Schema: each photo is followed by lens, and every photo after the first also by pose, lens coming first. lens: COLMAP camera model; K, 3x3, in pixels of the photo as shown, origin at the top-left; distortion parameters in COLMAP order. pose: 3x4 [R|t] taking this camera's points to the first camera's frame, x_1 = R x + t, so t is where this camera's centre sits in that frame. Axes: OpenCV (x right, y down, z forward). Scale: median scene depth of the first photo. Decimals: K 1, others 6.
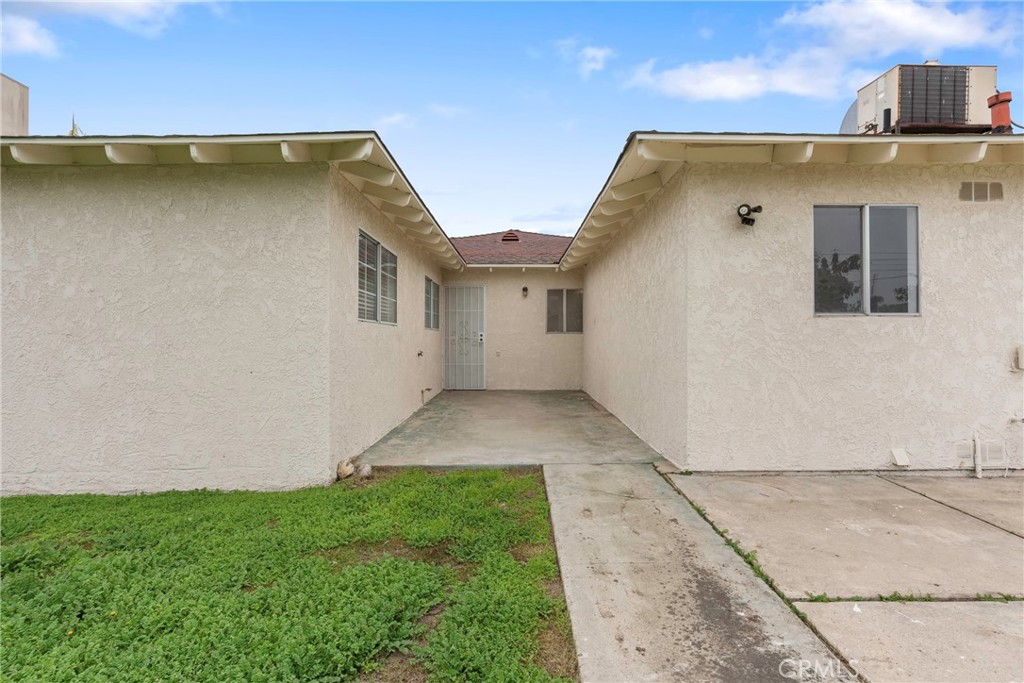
lens RADIAL K [[497.2, 0, 512.5], [0, 497.2, 338.2], [0, 0, 1]] dist [-0.003831, -0.000648]
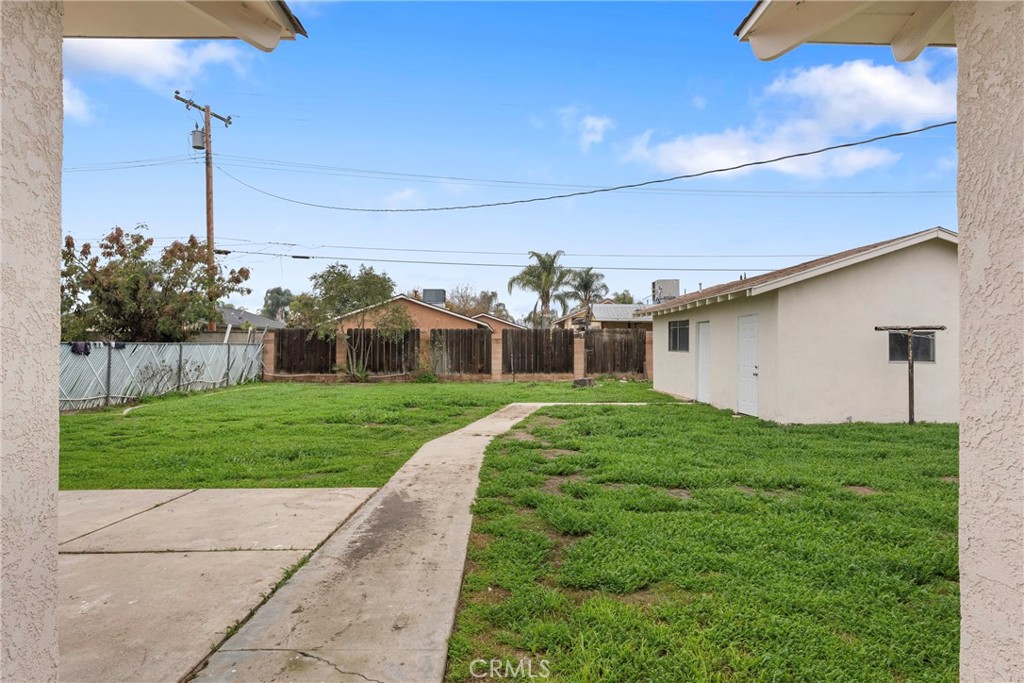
lens RADIAL K [[580.6, 0, 507.1], [0, 580.6, 344.1], [0, 0, 1]] dist [-0.004907, -0.000476]
pose [[-0.999904, -0.001932, -0.013687, 0.012508], [-0.001870, 0.999988, -0.004508, -0.055975], [0.013696, -0.004482, -0.999896, 2.270440]]
